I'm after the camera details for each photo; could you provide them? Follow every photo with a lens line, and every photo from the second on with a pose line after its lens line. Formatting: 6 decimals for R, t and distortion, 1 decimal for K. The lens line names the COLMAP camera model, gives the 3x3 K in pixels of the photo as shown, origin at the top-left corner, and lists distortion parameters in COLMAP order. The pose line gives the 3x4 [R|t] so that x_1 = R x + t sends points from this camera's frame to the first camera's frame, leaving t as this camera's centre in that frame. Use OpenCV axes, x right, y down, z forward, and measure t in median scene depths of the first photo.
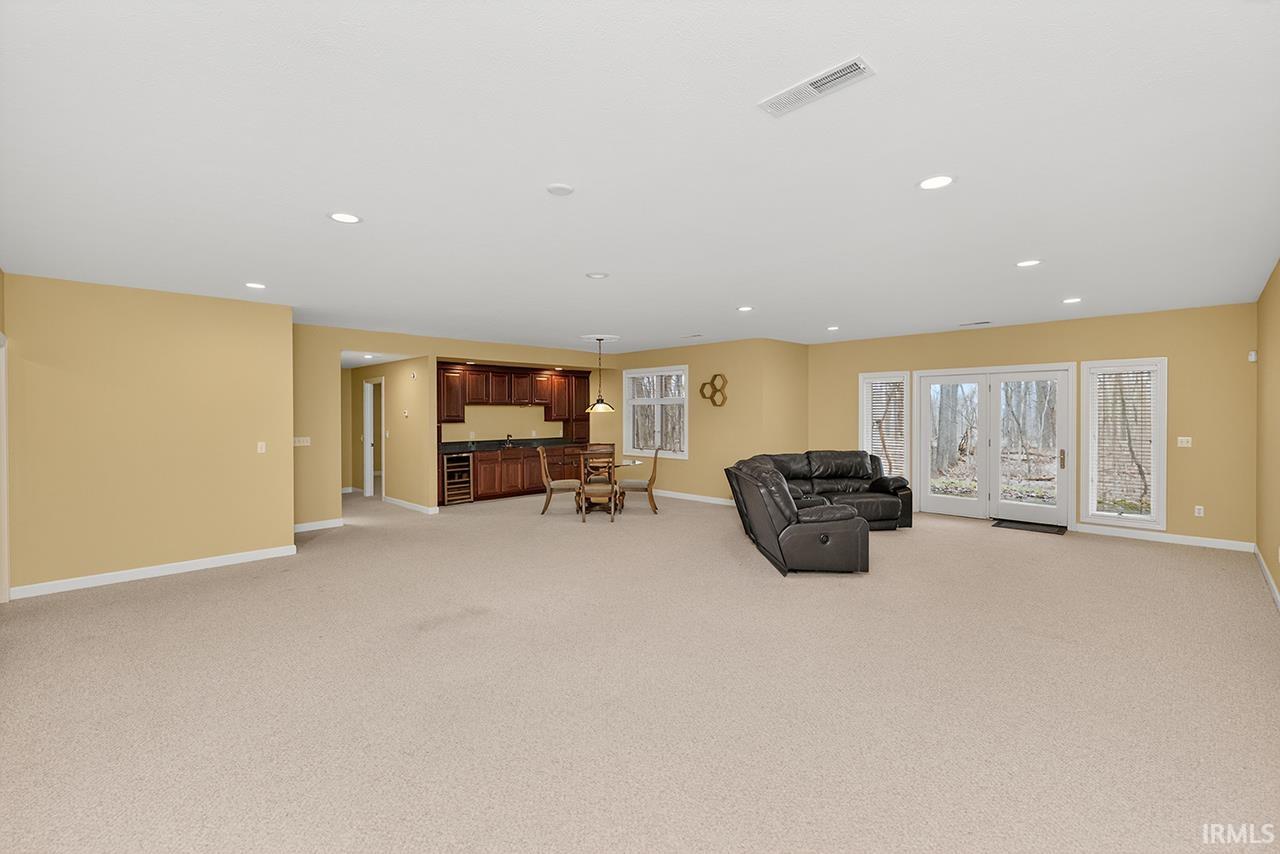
lens RADIAL K [[559.6, 0, 632.3], [0, 559.6, 420.1], [0, 0, 1]] dist [0.001005, 0.000260]
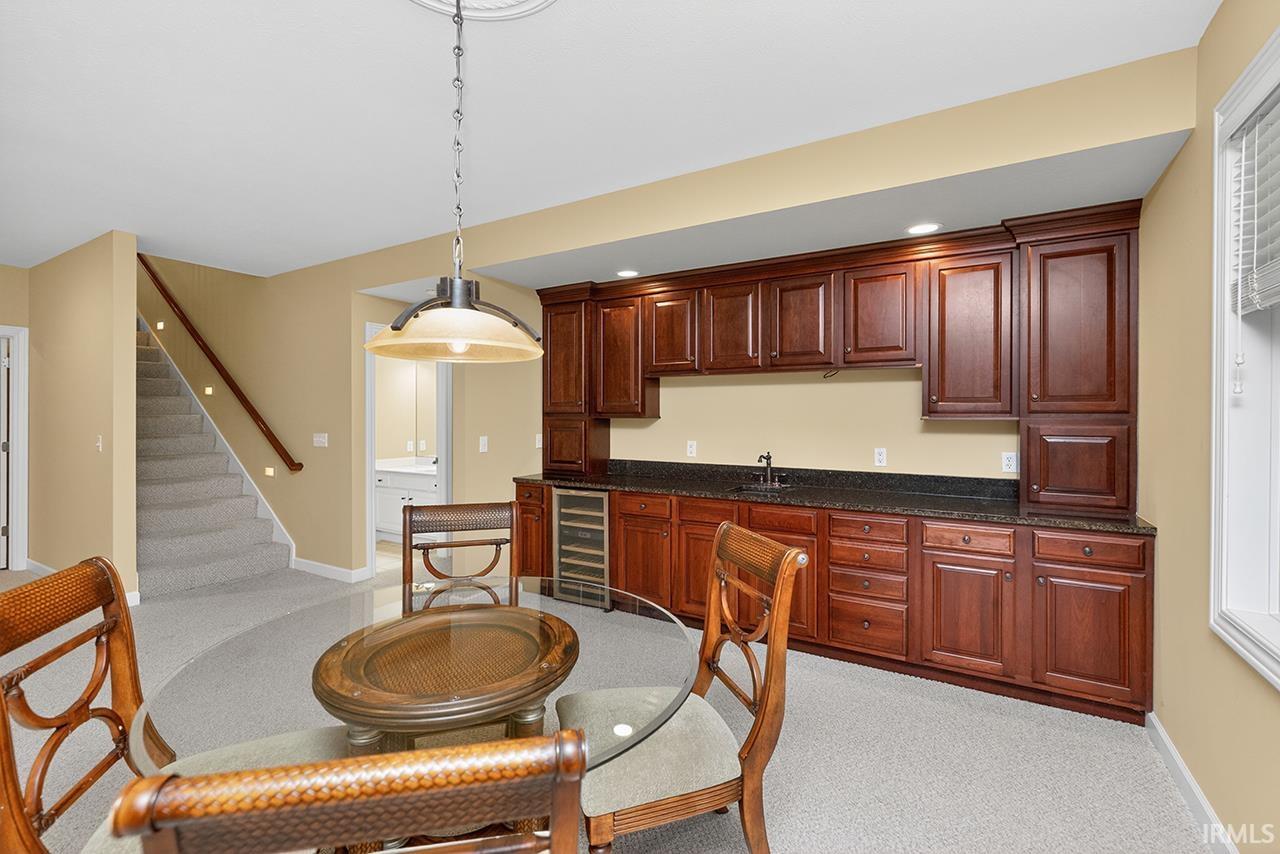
lens RADIAL K [[559.6, 0, 632.3], [0, 559.6, 420.1], [0, 0, 1]] dist [0.001005, 0.000260]
pose [[0.238941, 0.007386, -0.971006, 0.115483], [-0.009899, 0.999938, 0.005170, 0.002823], [0.970984, 0.008377, 0.238999, 0.865465]]
